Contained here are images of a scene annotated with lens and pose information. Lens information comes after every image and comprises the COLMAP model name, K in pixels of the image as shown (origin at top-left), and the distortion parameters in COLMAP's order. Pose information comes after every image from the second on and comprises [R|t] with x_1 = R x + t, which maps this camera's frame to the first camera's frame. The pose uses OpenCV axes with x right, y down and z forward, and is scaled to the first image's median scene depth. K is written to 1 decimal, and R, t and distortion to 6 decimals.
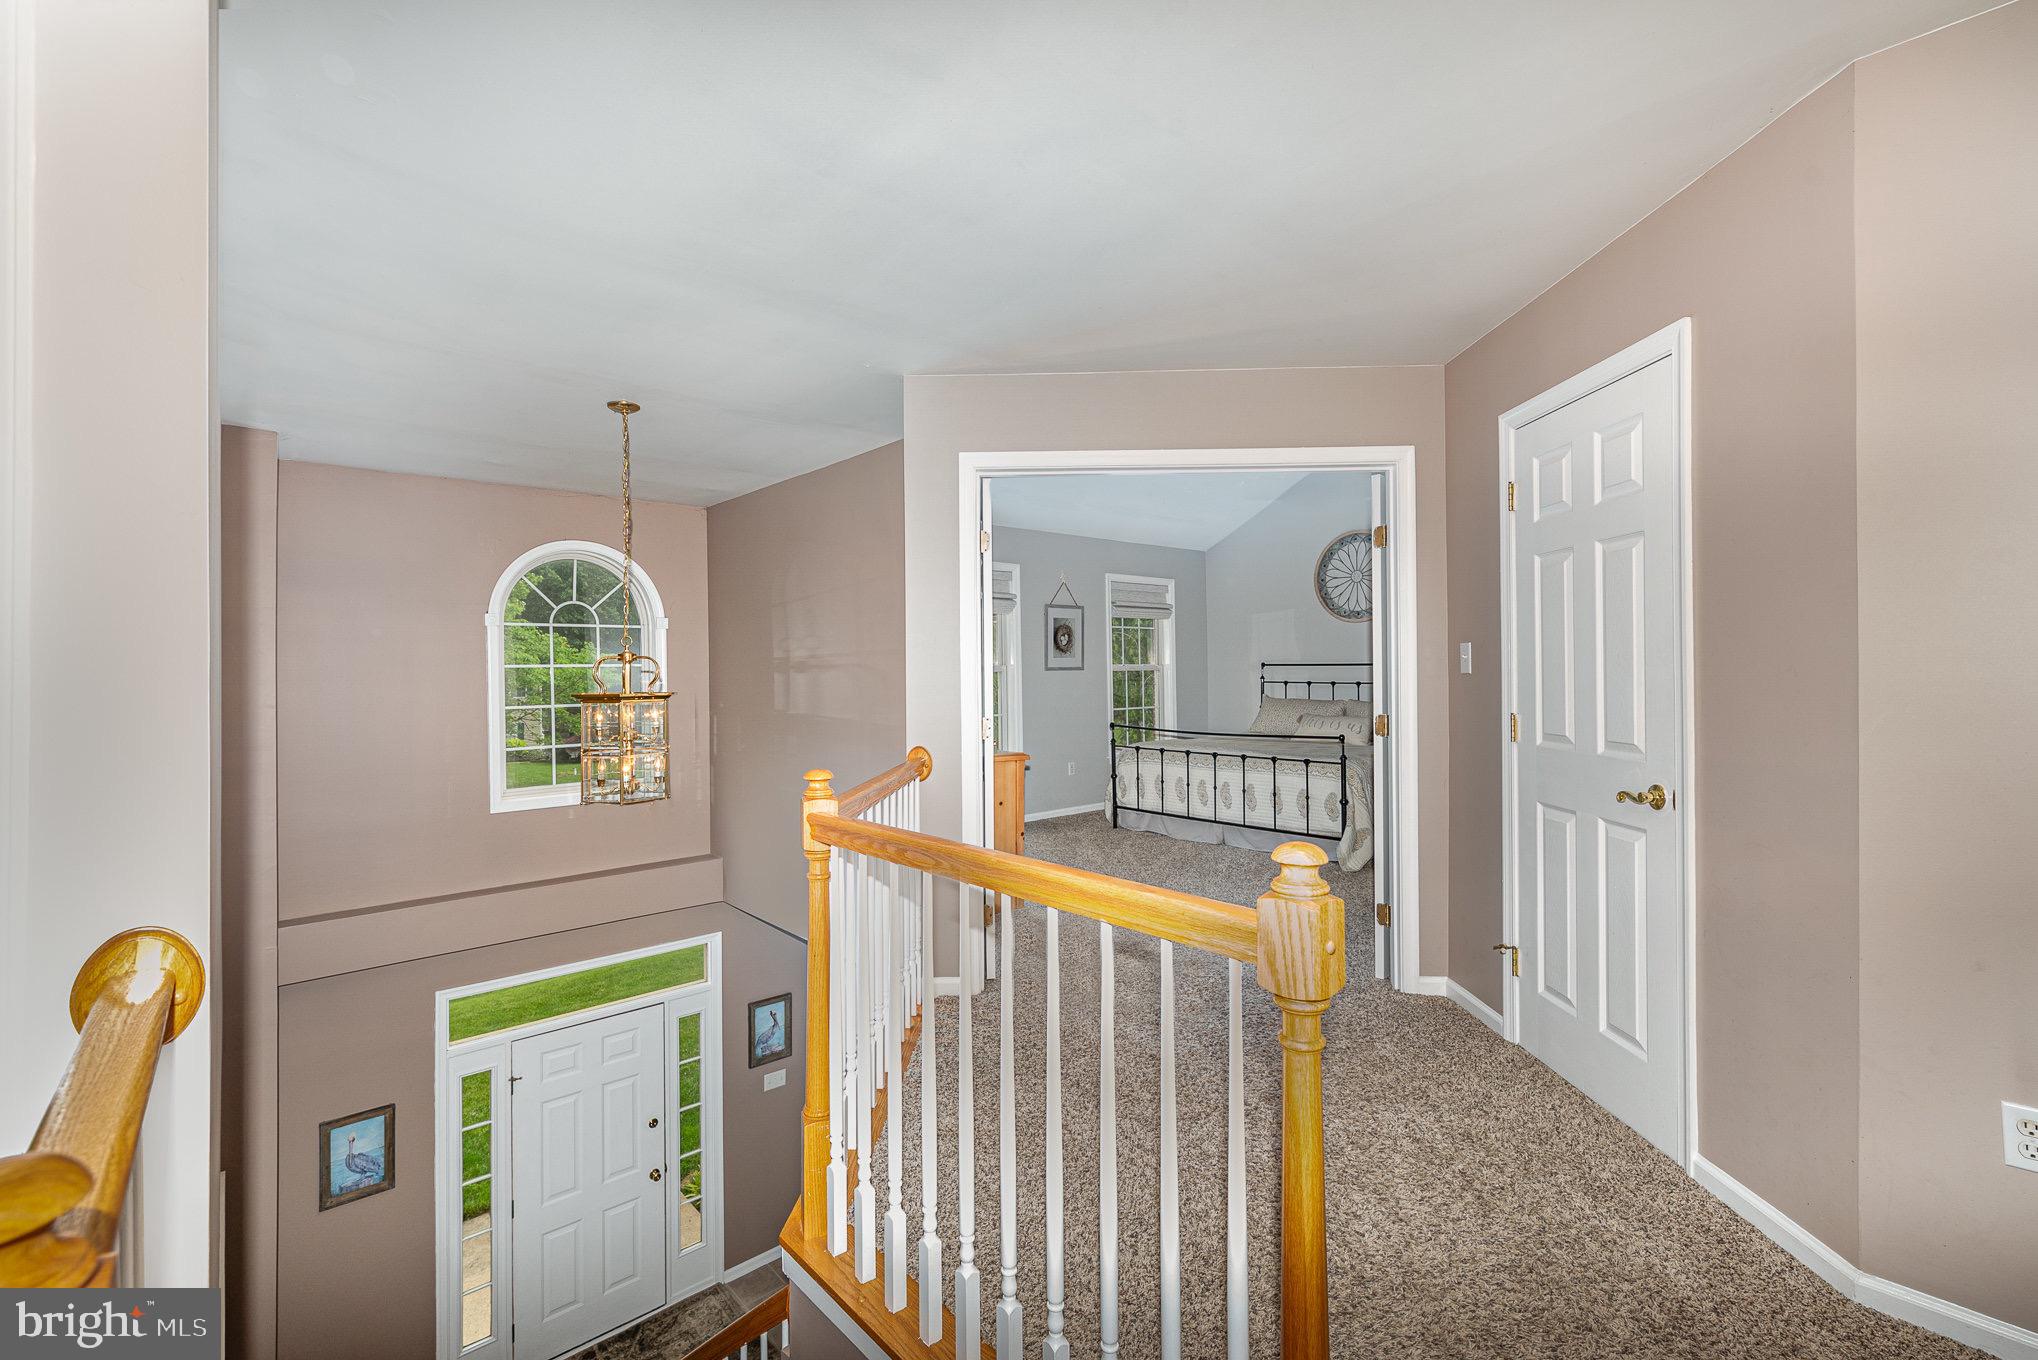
lens RADIAL K [[882.5, 0, 1016.8], [0, 882.5, 669.7], [0, 0, 1]] dist [0.003387, 0.000467]
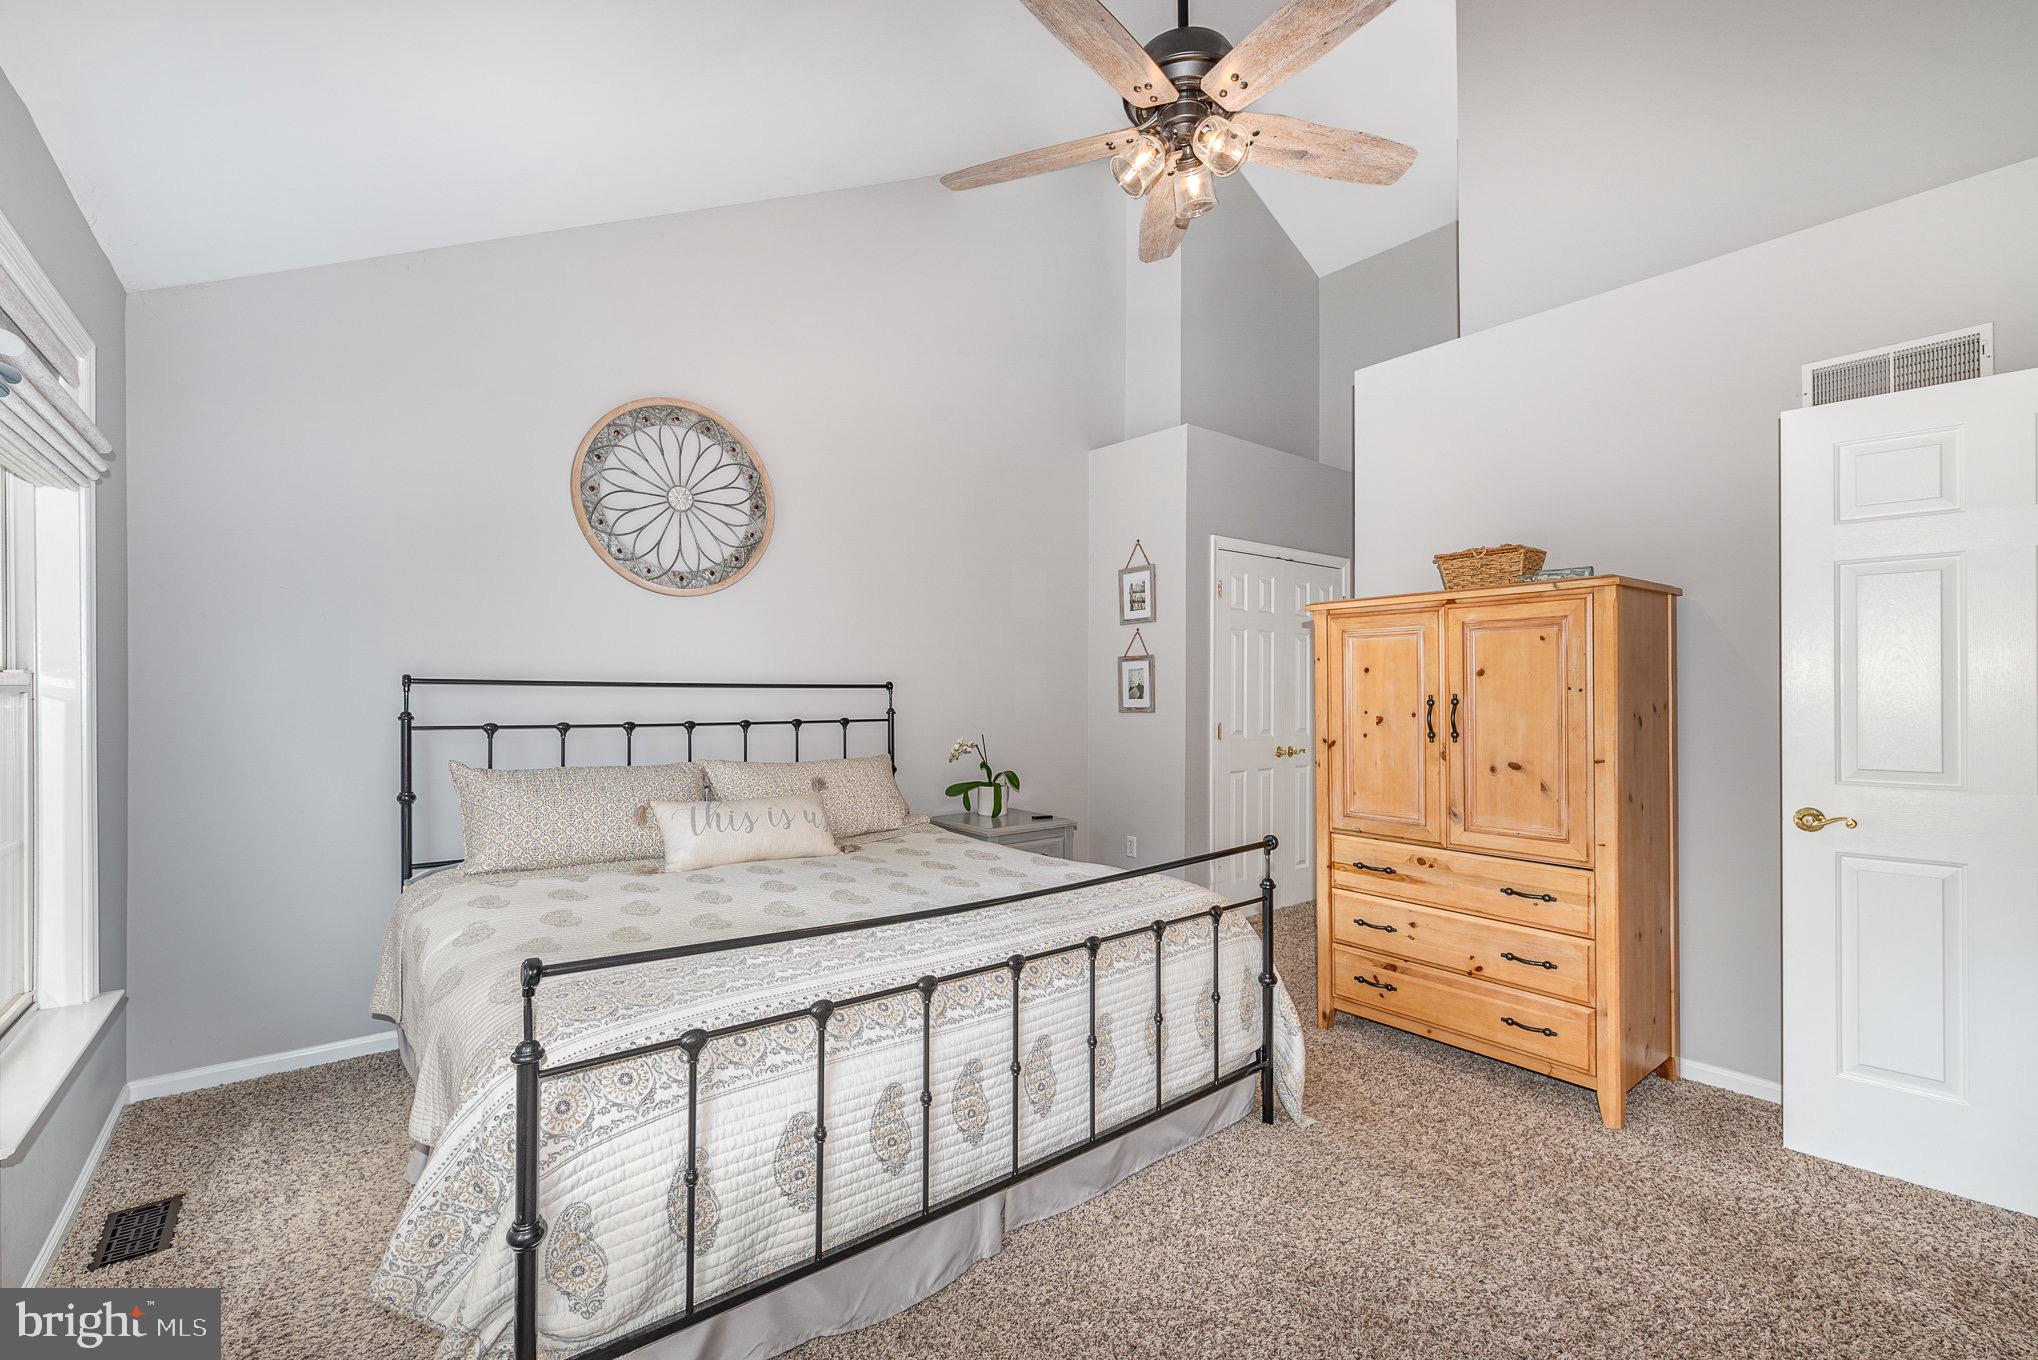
lens RADIAL K [[882.5, 0, 1017.8], [0, 882.5, 680.3], [0, 0, 1]] dist [0.003387, 0.000467]
pose [[0.045985, 0.017134, 0.998795, -0.145087], [-0.003576, 0.999849, -0.016988, -0.000865], [-0.998936, -0.002791, 0.046039, 1.476913]]
